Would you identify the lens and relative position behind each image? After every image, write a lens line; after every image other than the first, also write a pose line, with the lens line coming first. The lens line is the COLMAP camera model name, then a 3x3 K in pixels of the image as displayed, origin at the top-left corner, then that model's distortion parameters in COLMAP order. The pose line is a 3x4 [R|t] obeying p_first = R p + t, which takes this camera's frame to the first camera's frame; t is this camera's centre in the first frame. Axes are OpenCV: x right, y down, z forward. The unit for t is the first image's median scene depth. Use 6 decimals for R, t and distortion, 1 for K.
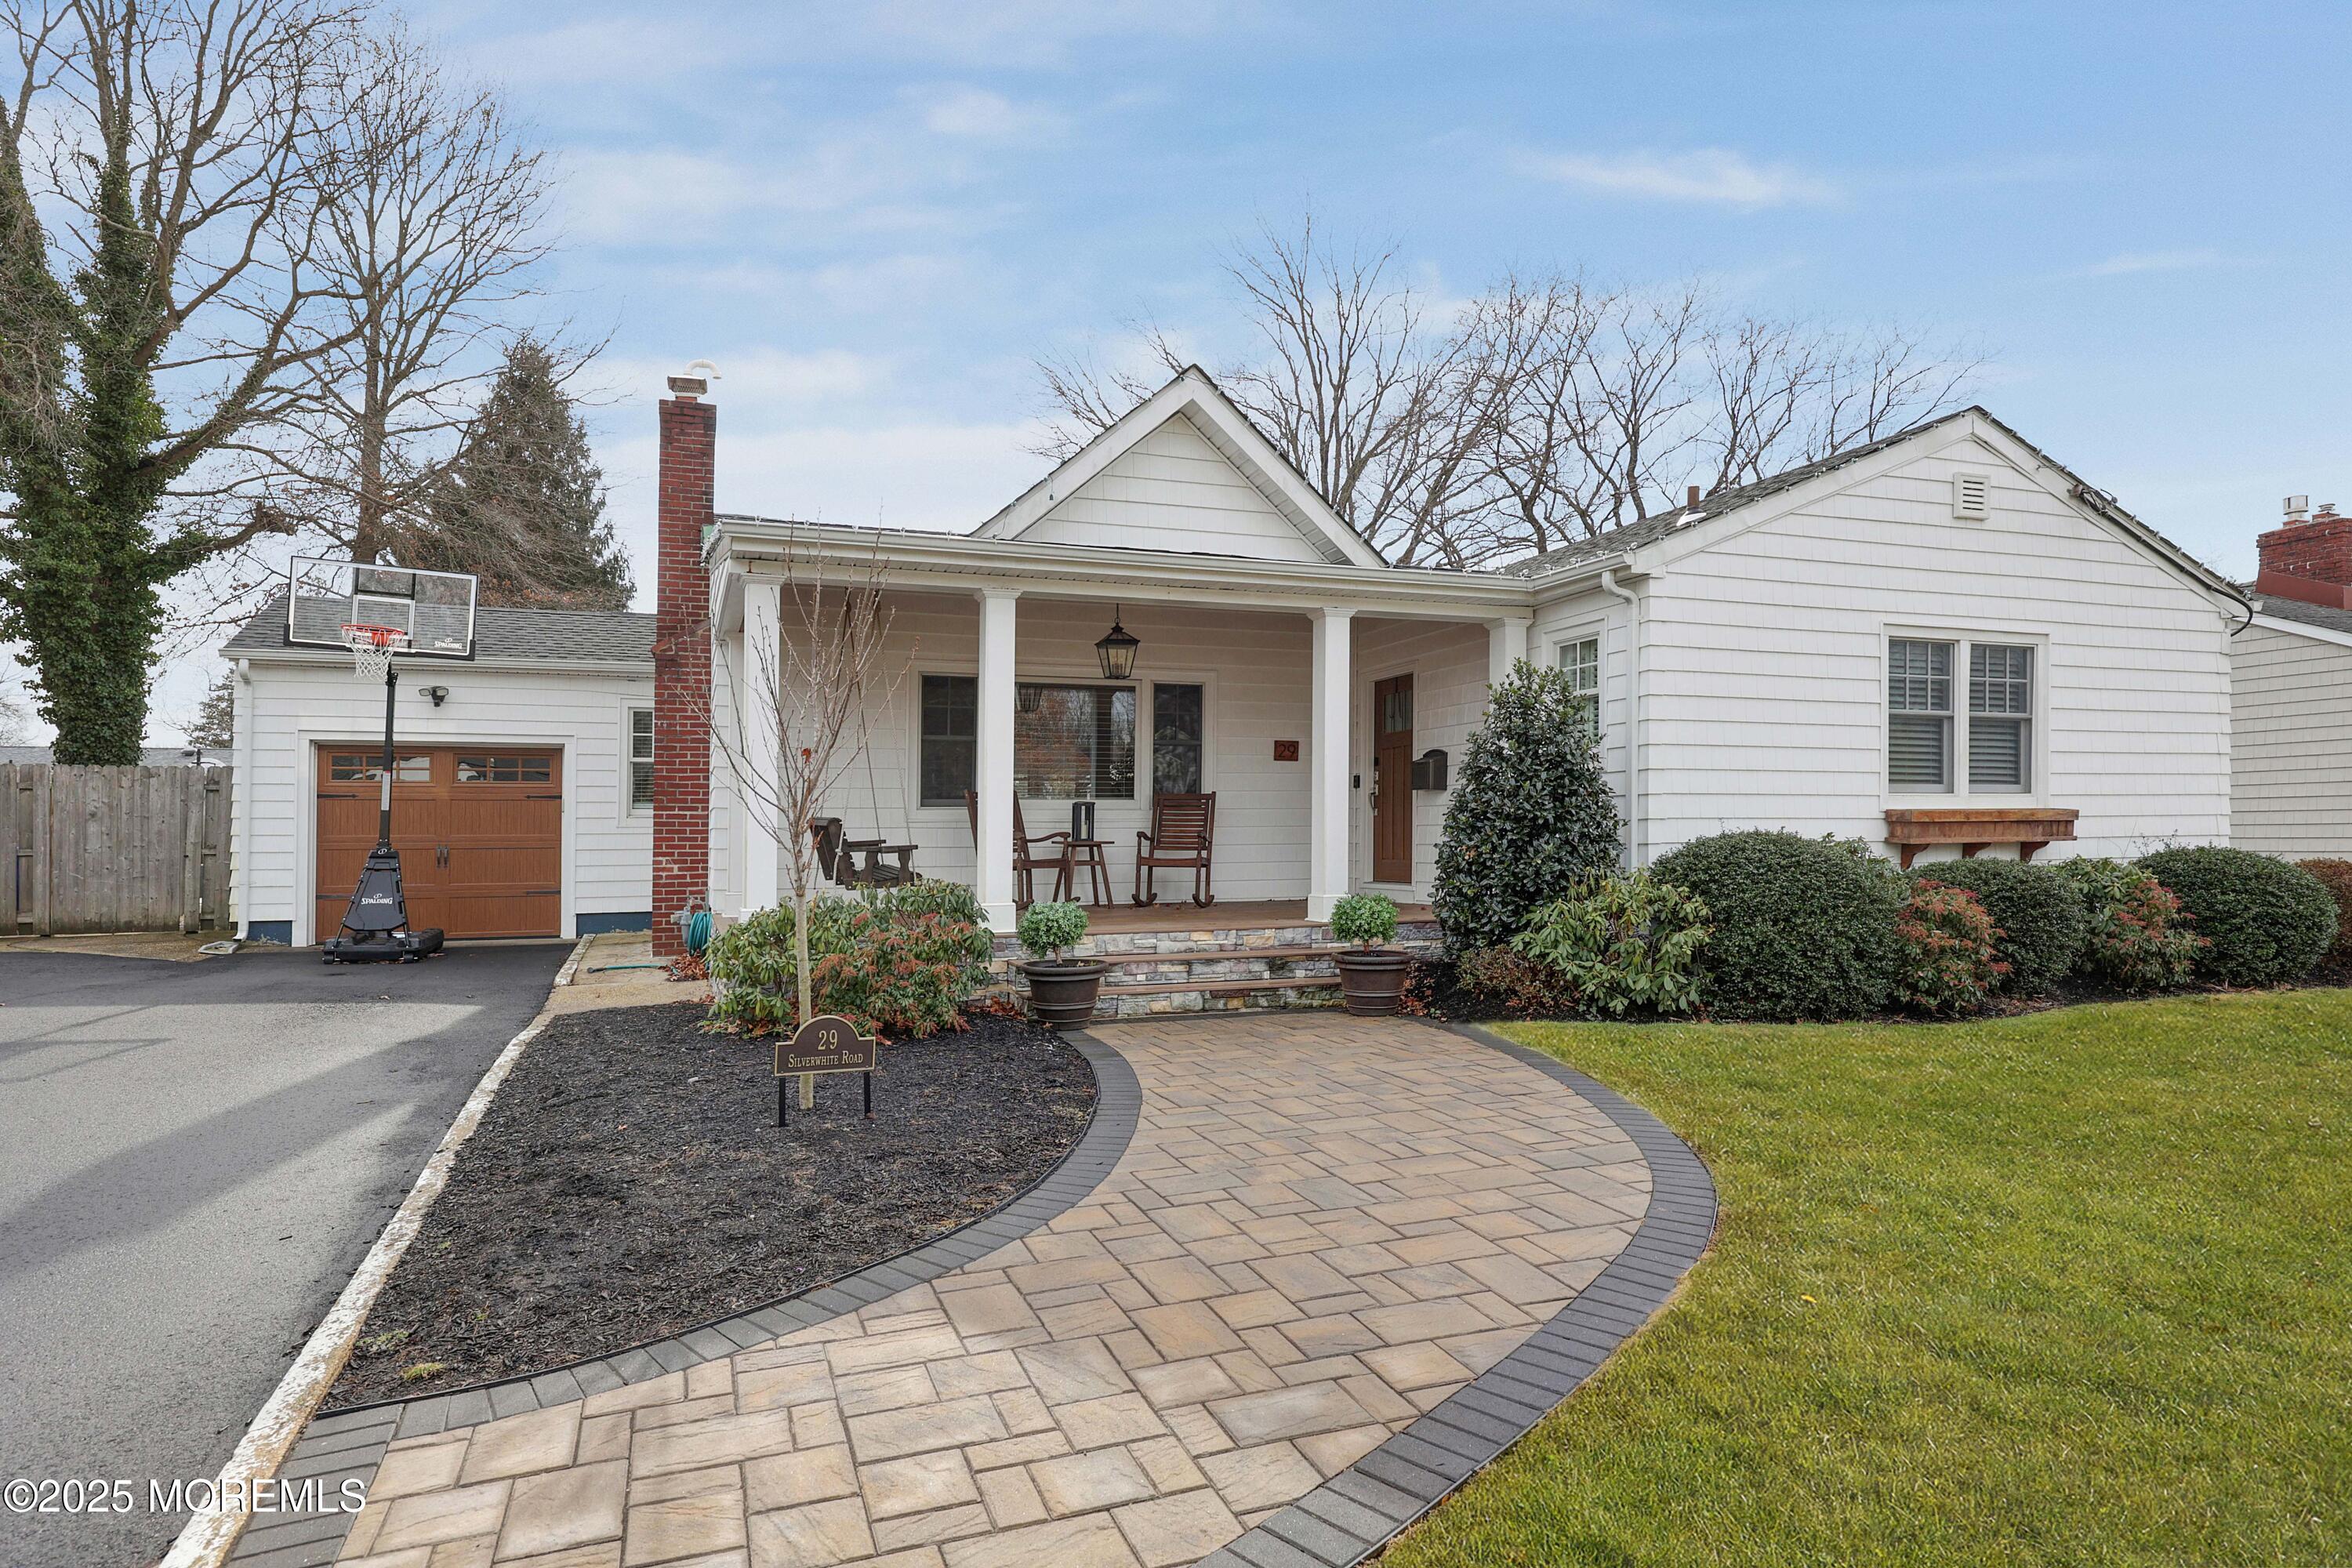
lens RADIAL K [[1308.9, 0, 1176.0], [0, 1308.9, 784.0], [0, 0, 1]] dist [-0.000070, -0.000507]
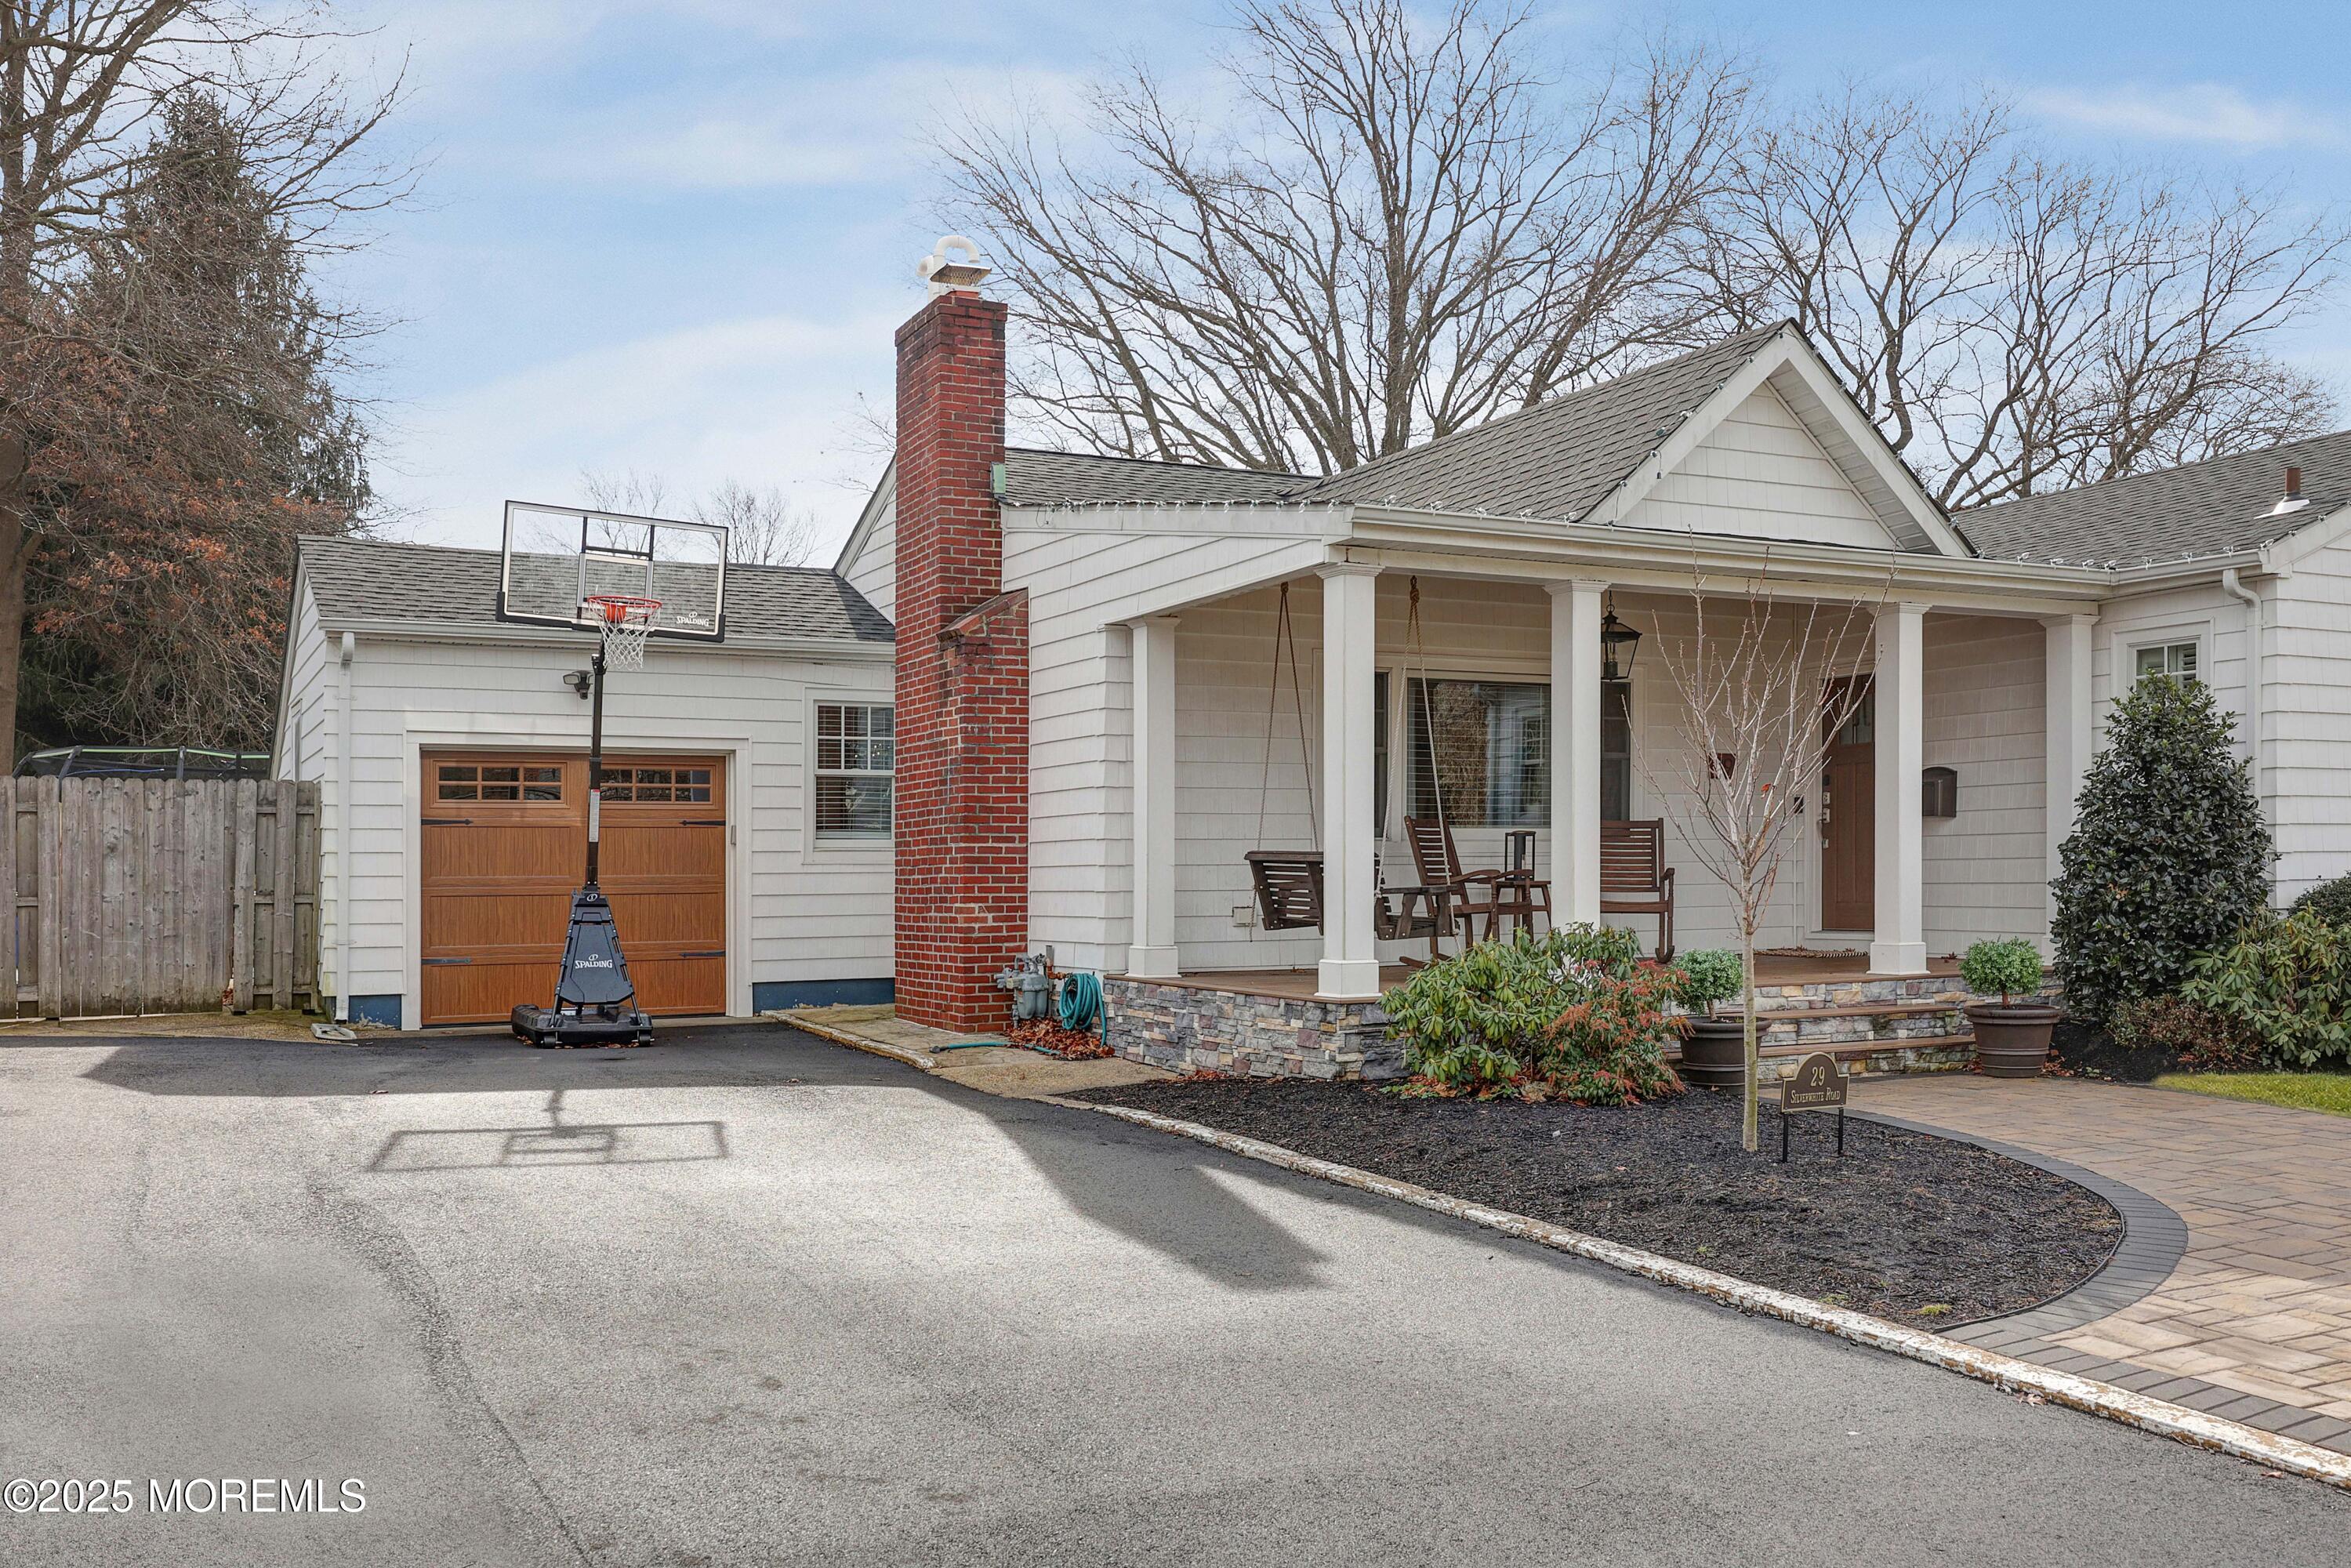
lens RADIAL K [[2158.7, 0, 1177.6], [0, 2158.7, 817.0], [0, 0, 1]] dist [-0.001905, 0.001396]
pose [[0.989221, 0.001277, 0.146425, -0.441715], [-0.003181, 0.999913, 0.012773, -0.010555], [-0.146396, -0.013101, 0.989139, -0.249904]]
